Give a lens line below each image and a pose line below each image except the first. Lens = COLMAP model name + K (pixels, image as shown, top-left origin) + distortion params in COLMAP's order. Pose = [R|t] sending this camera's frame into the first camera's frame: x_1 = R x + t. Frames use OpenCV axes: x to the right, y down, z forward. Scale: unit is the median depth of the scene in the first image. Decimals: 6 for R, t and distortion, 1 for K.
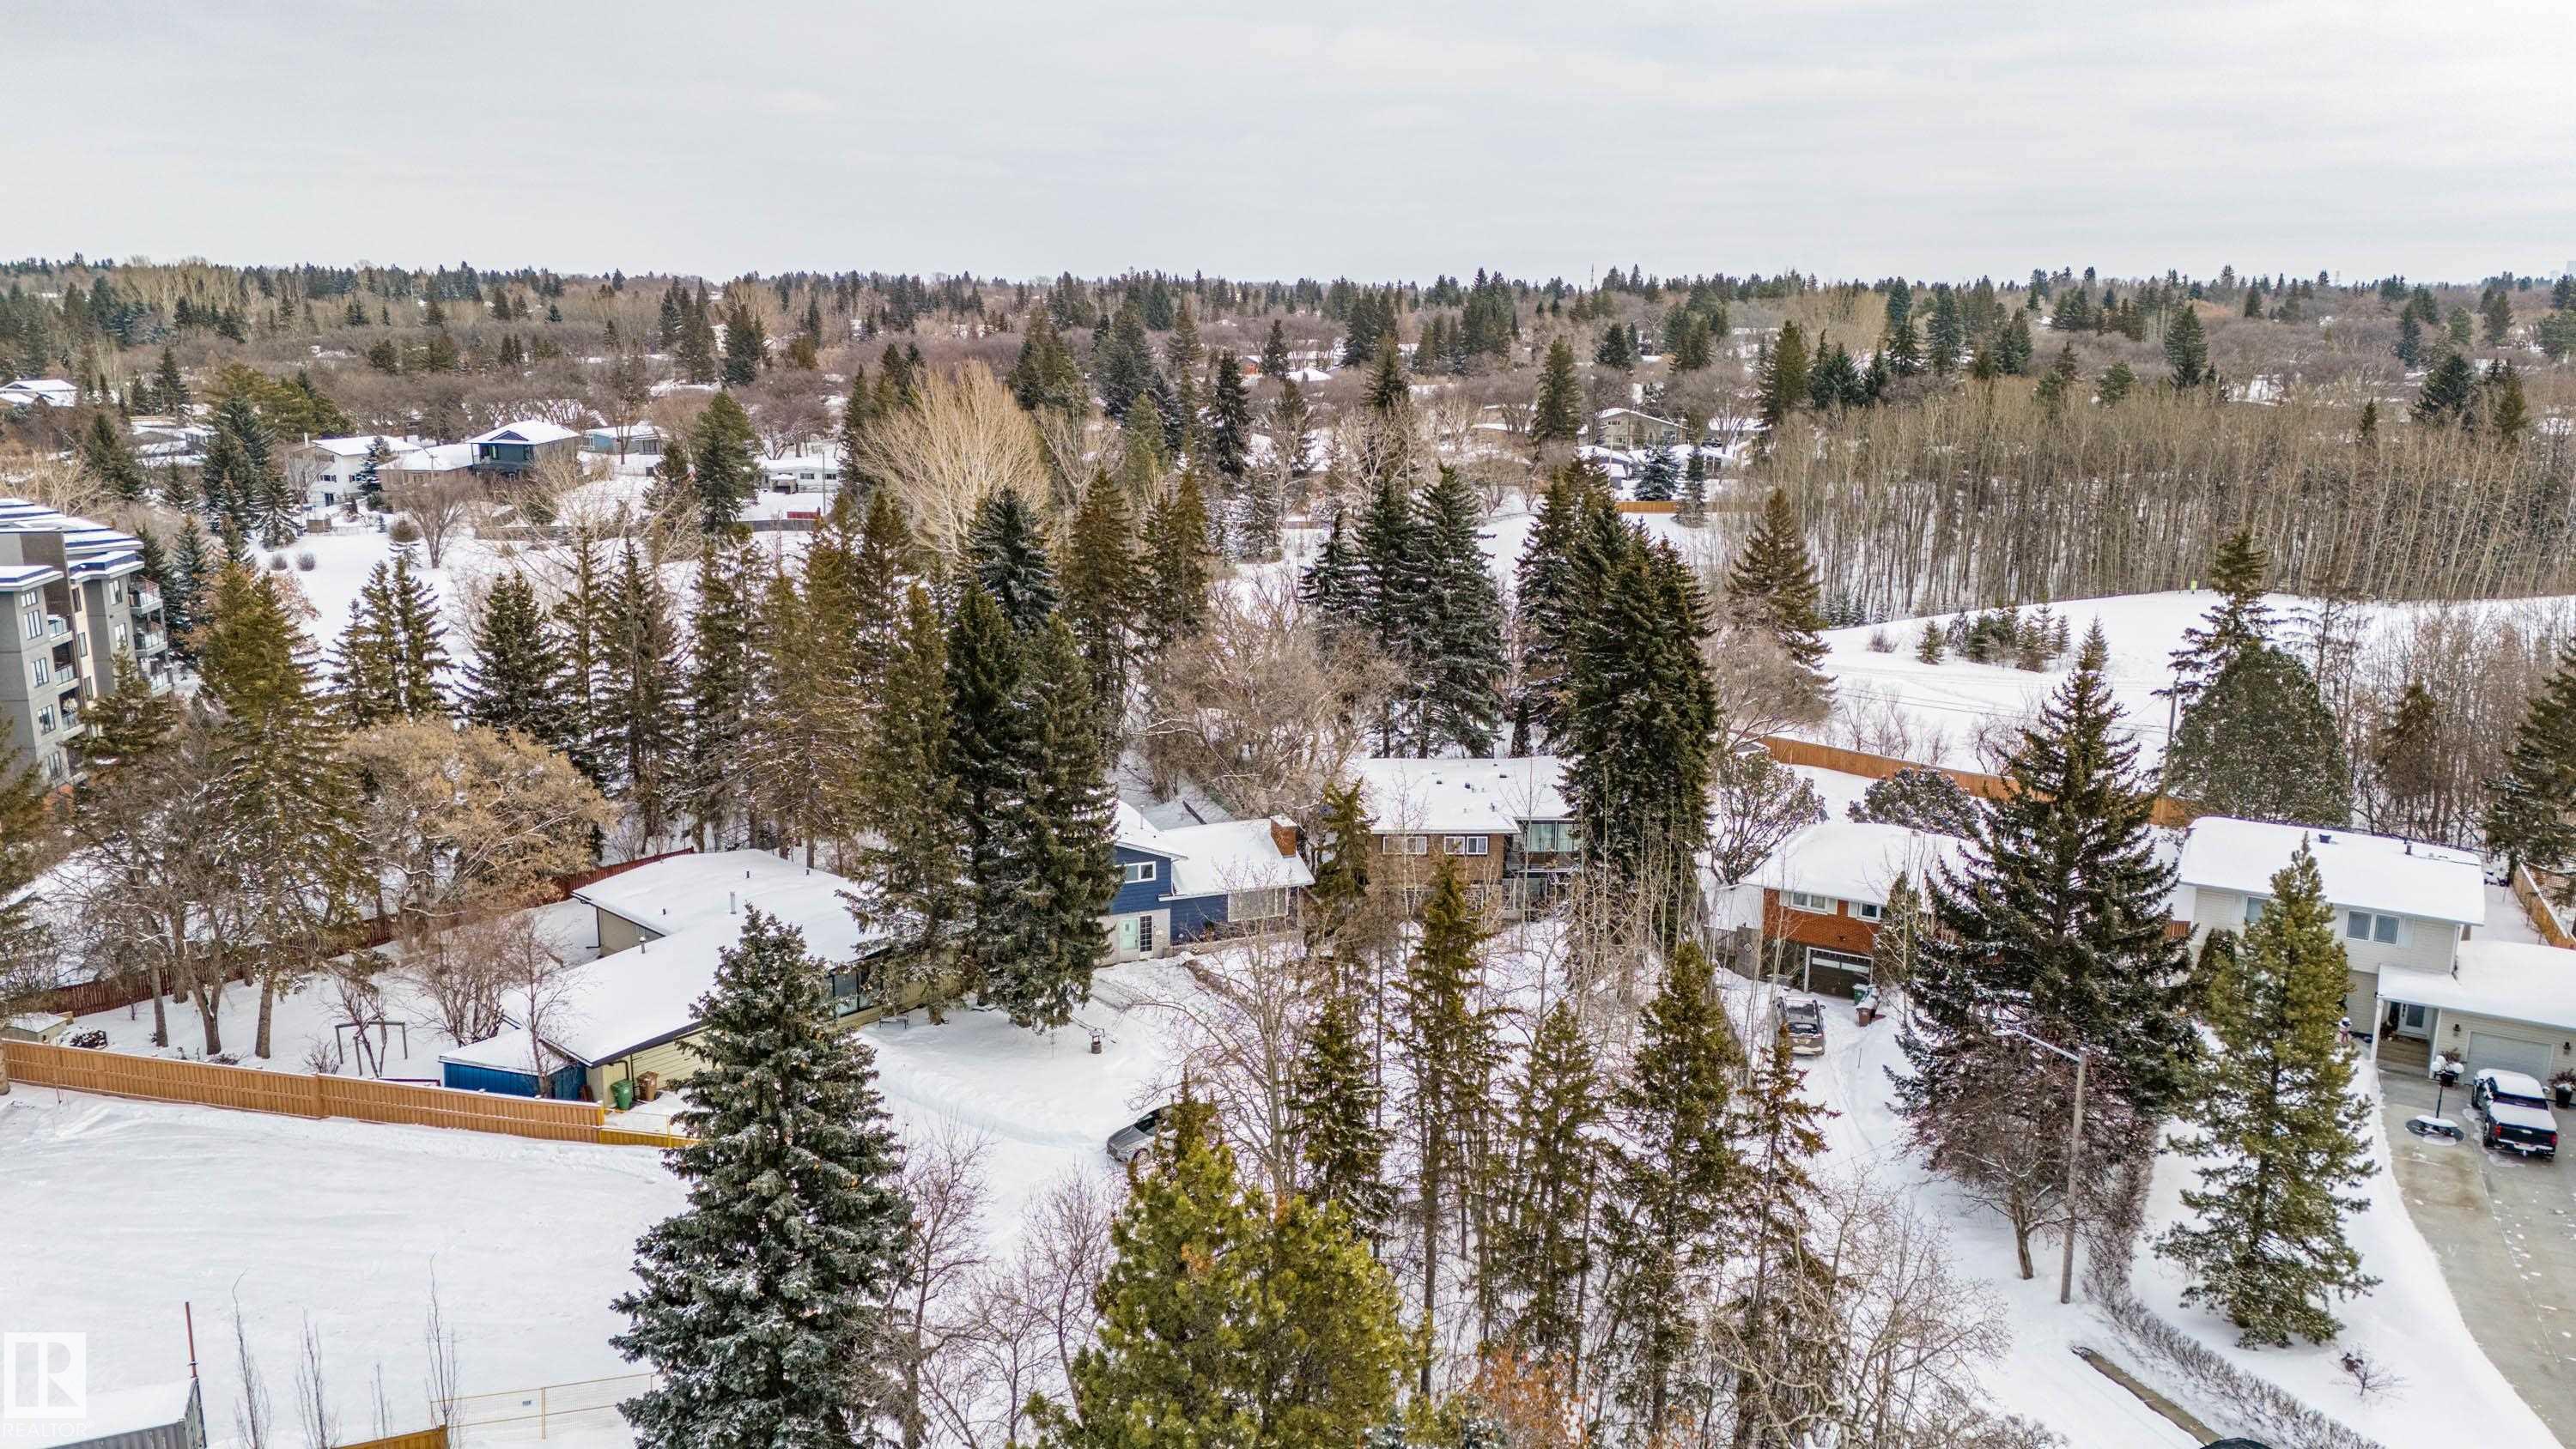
lens RADIAL K [[1869.9, 0, 1299.5], [0, 1869.9, 722.1], [0, 0, 1]] dist [0.093920, -0.089732]
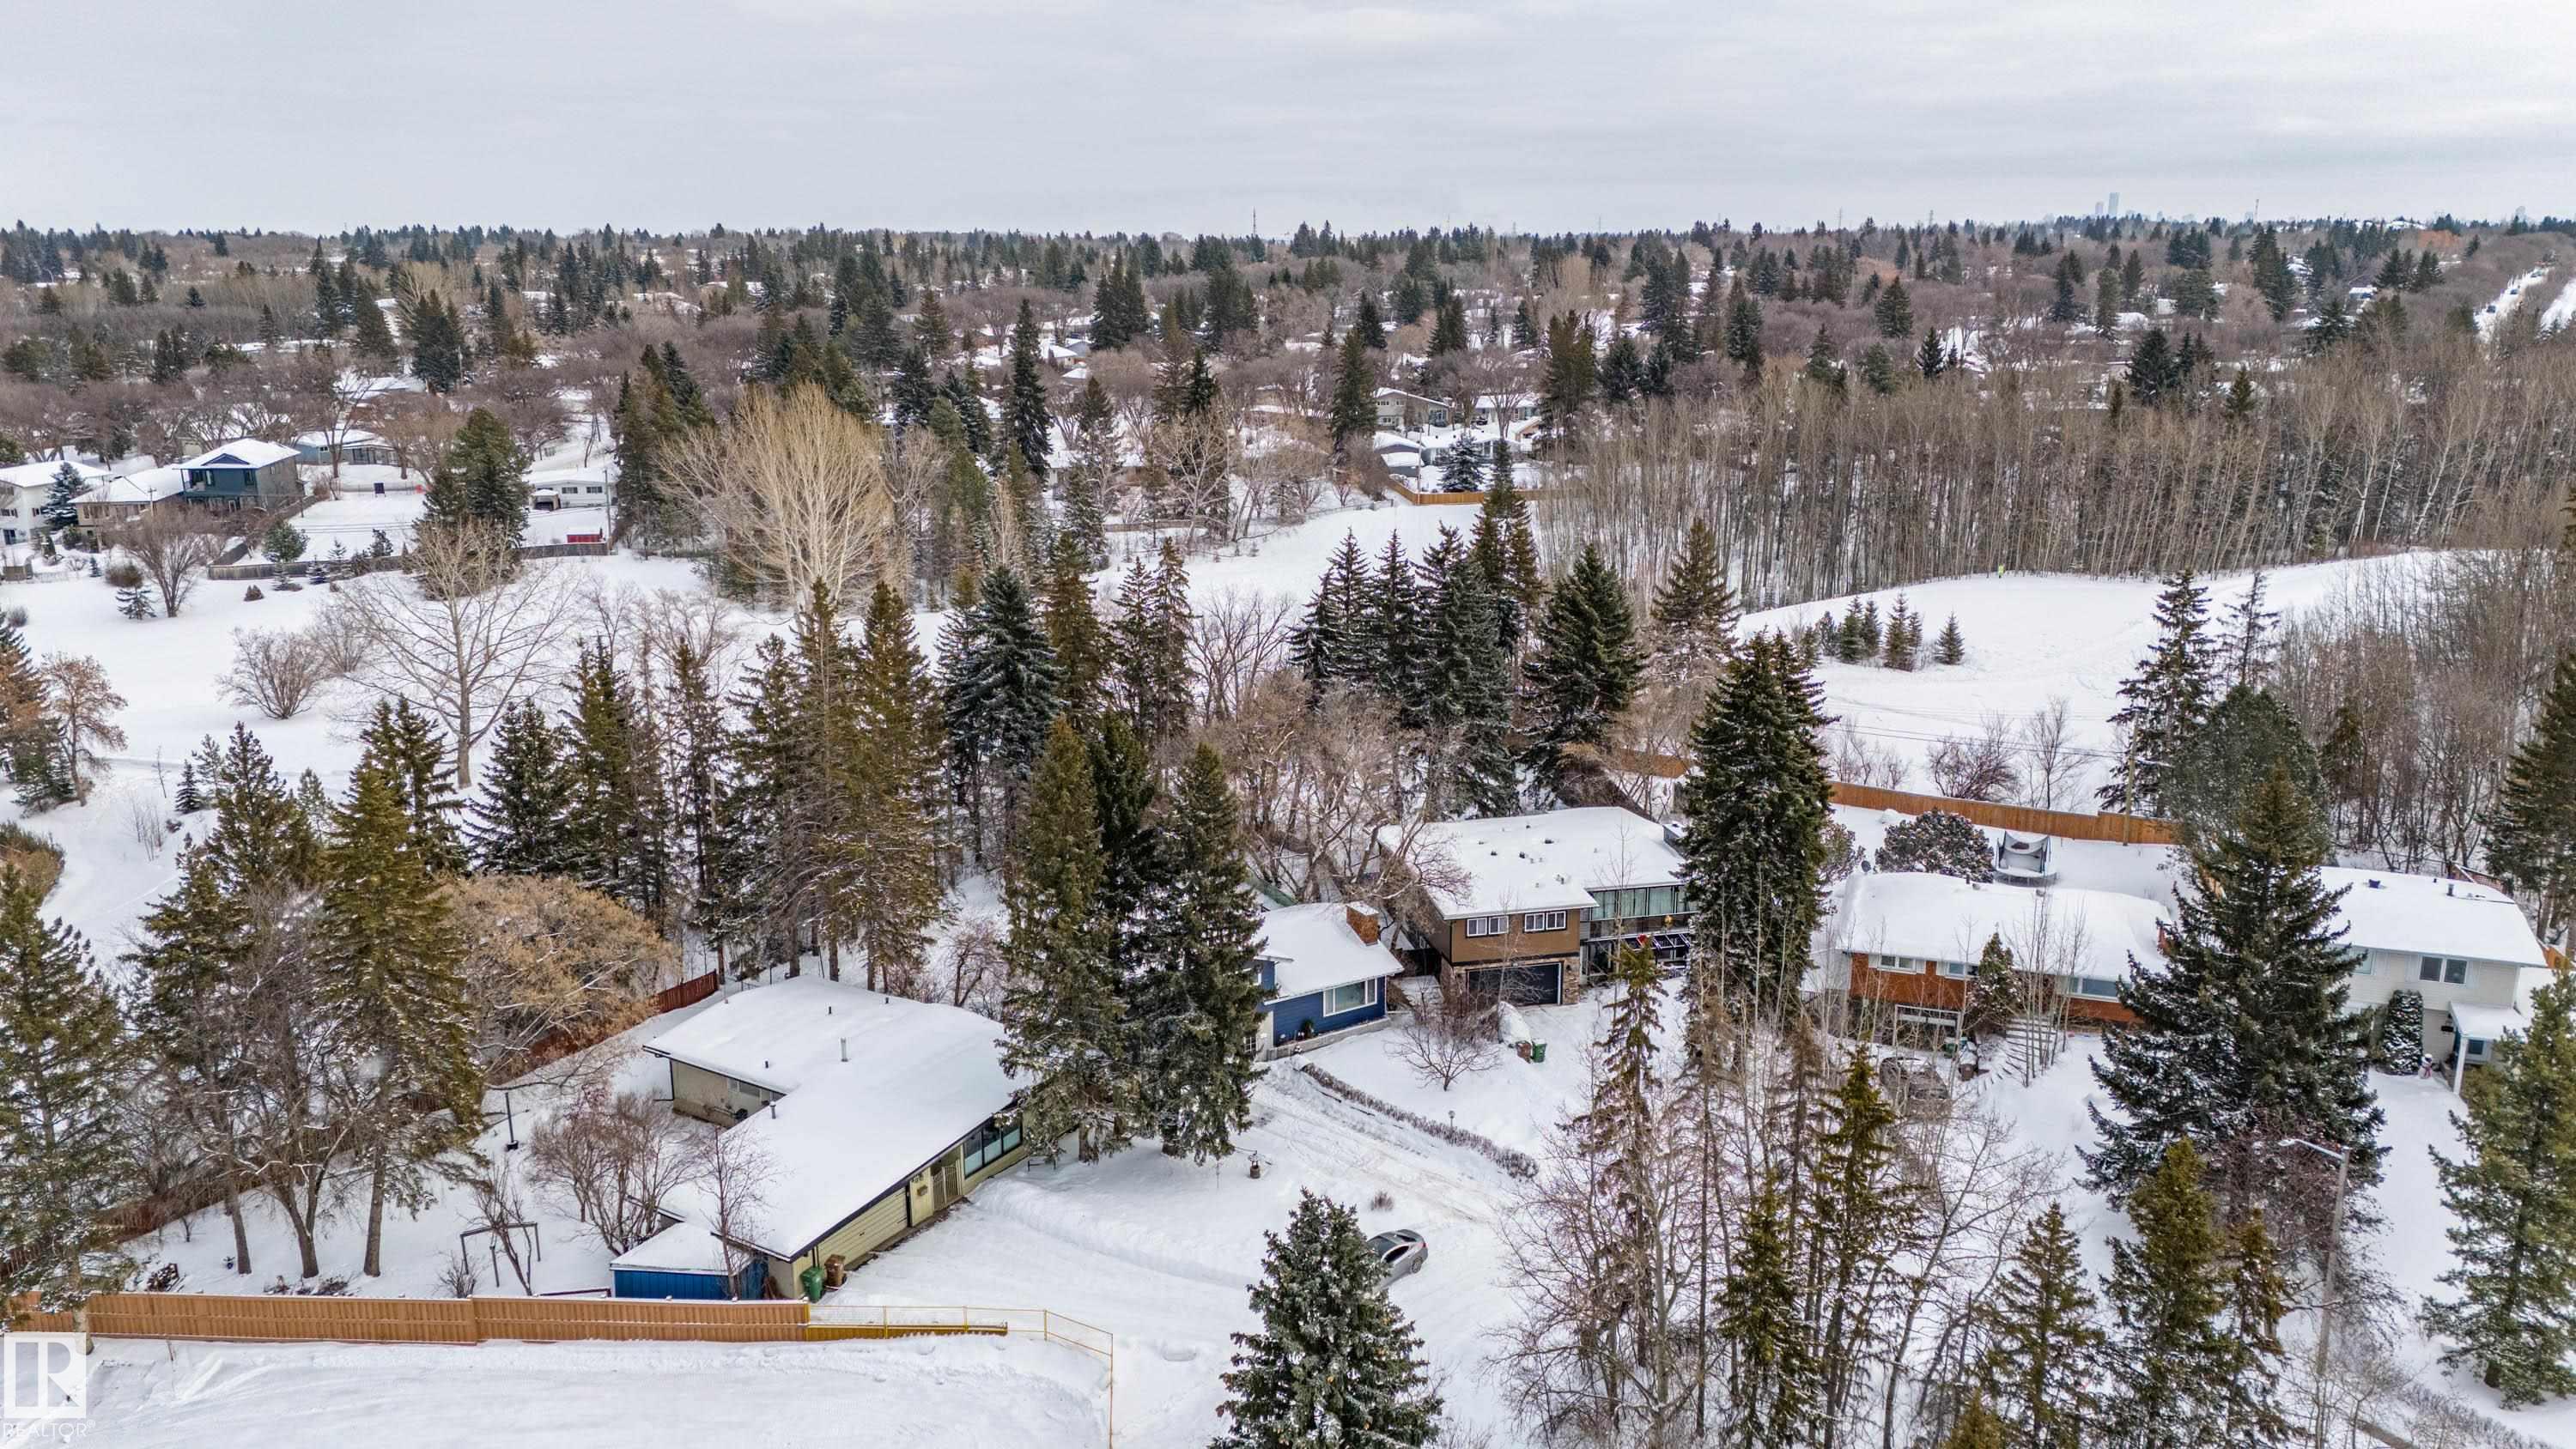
lens RADIAL K [[1869.9, 0, 1299.5], [0, 1869.9, 722.1], [0, 0, 1]] dist [0.093920, -0.089732]
pose [[0.983398, -0.057381, 0.172150, -0.204187], [0.052152, 0.998034, 0.034747, -0.081700], [-0.173805, -0.025192, 0.984458, 0.020512]]
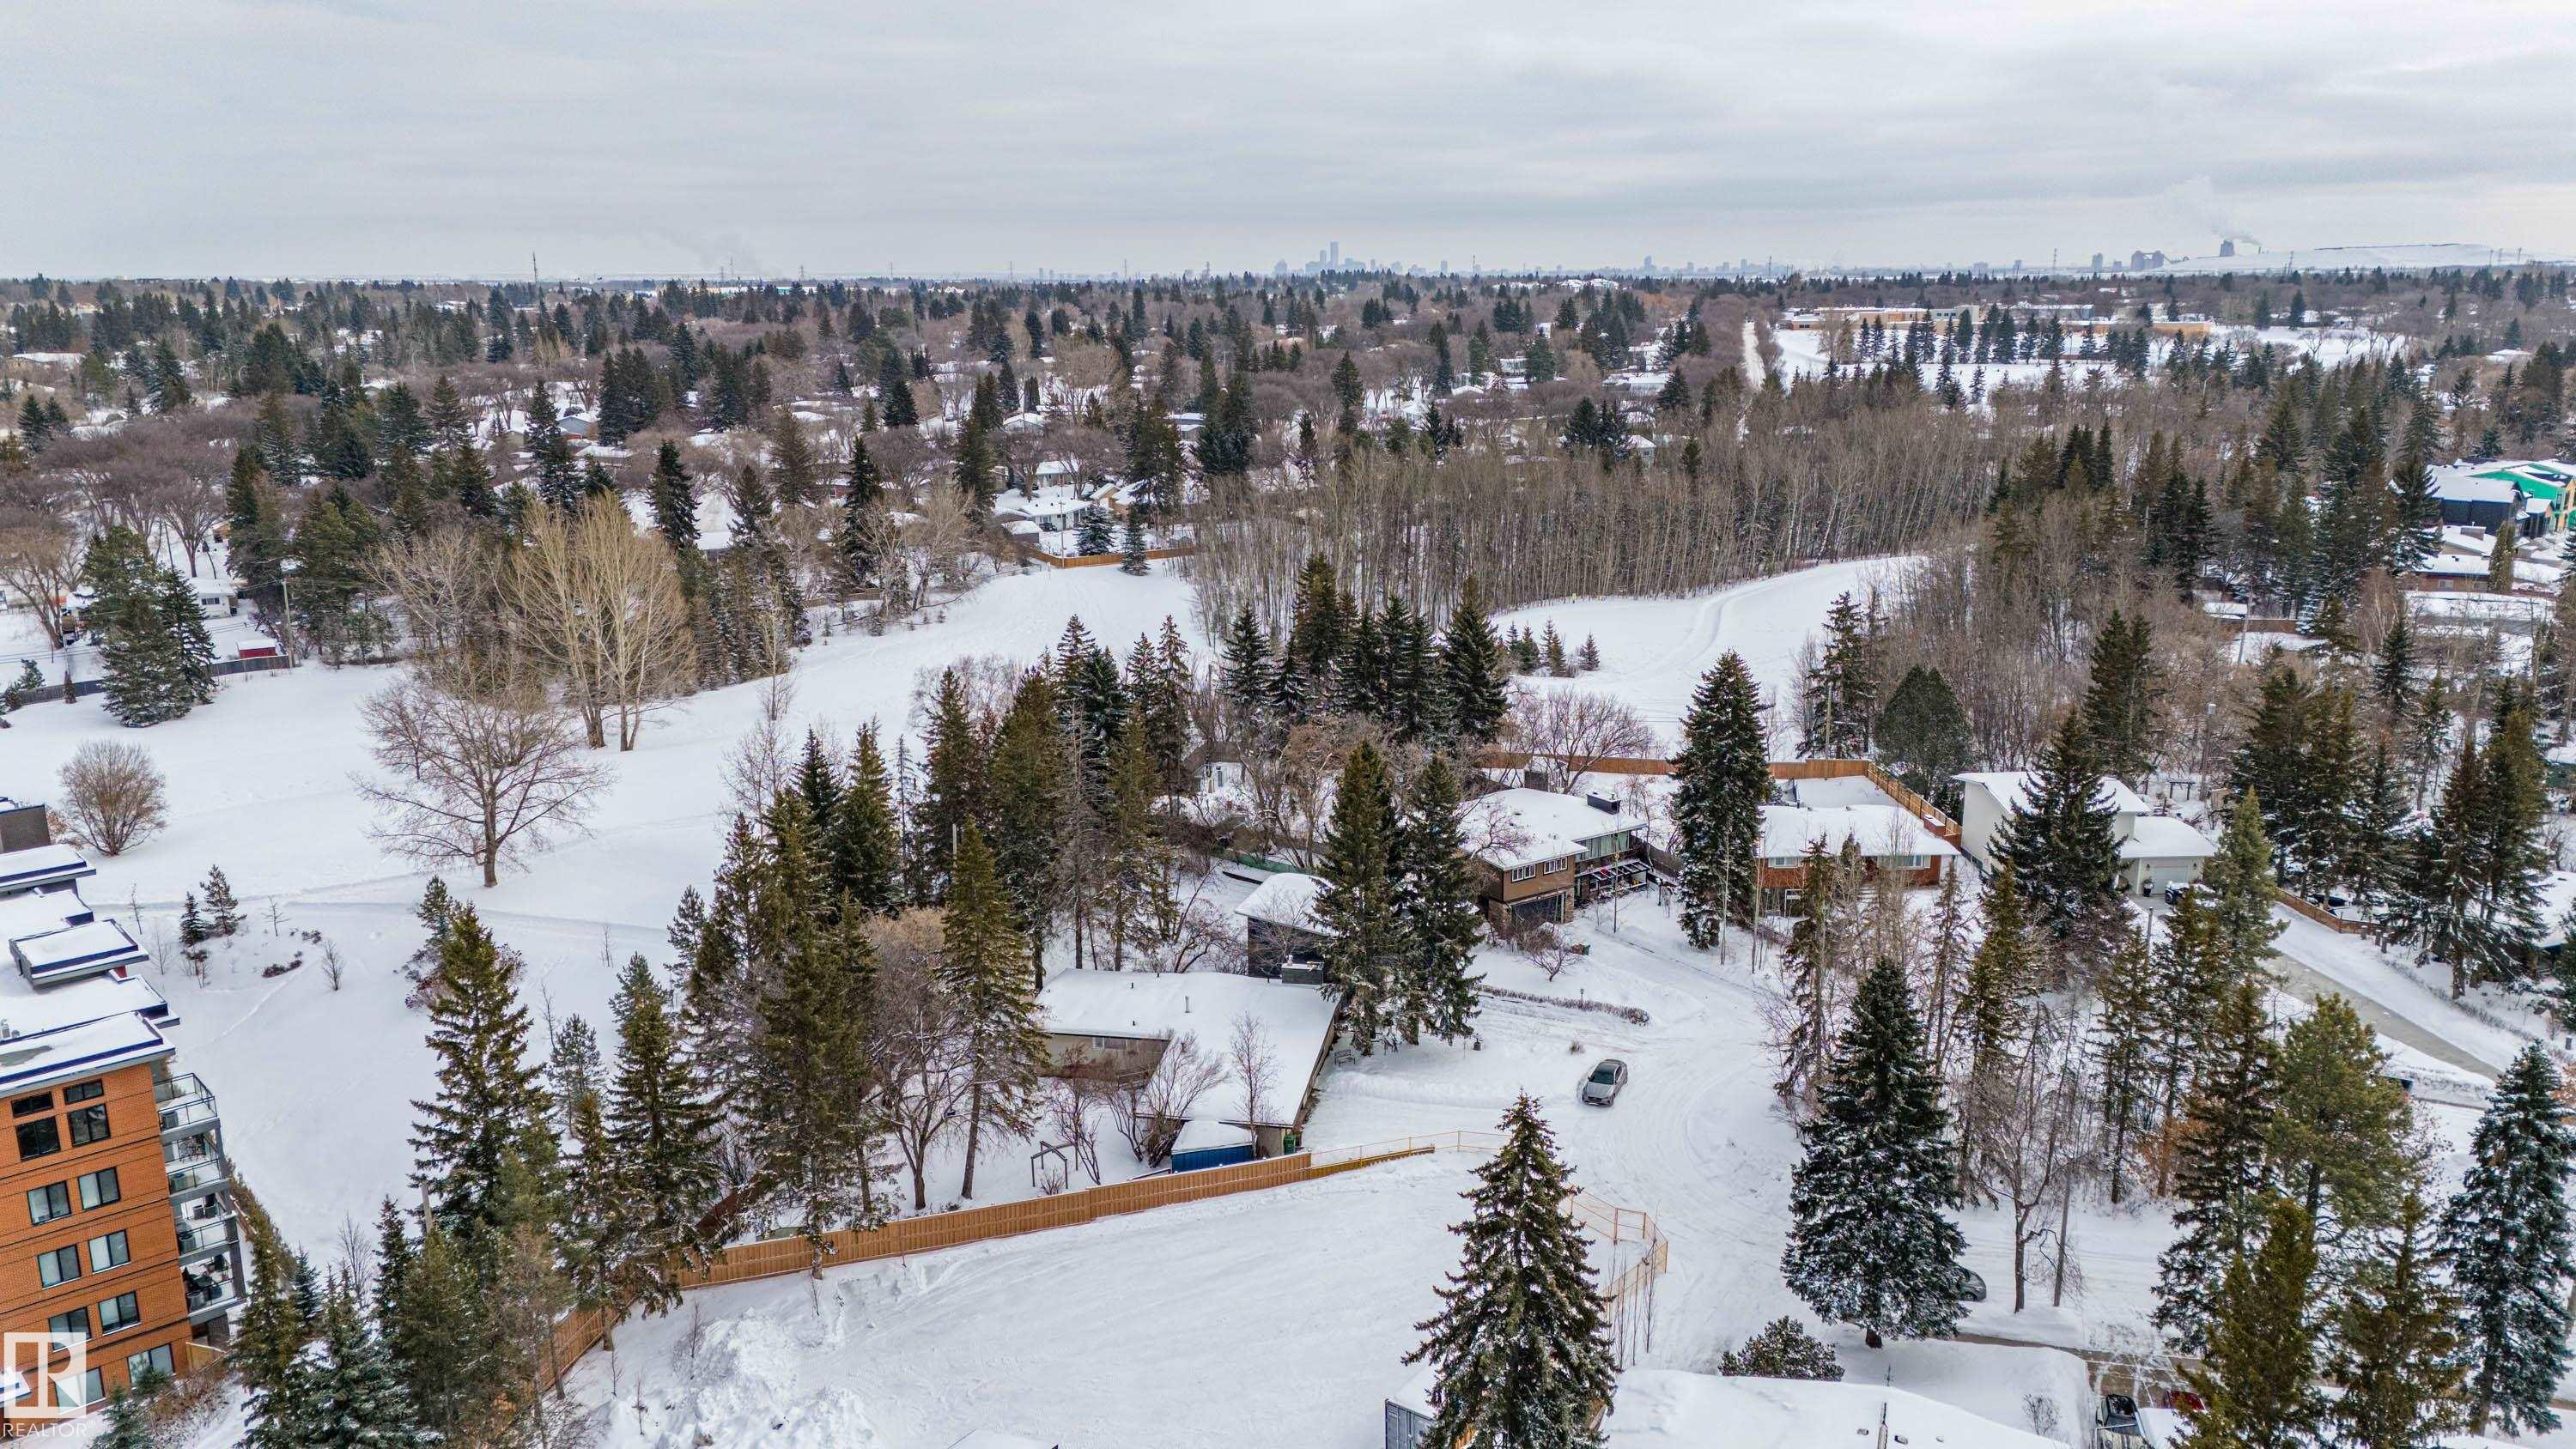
lens RADIAL K [[1869.9, 0, 1299.5], [0, 1869.9, 722.1], [0, 0, 1]] dist [0.093920, -0.089732]
pose [[0.846866, -0.138230, 0.513527, -0.796017], [0.130654, 0.990113, 0.051053, -0.142596], [-0.515507, 0.023859, 0.856553, -0.156915]]
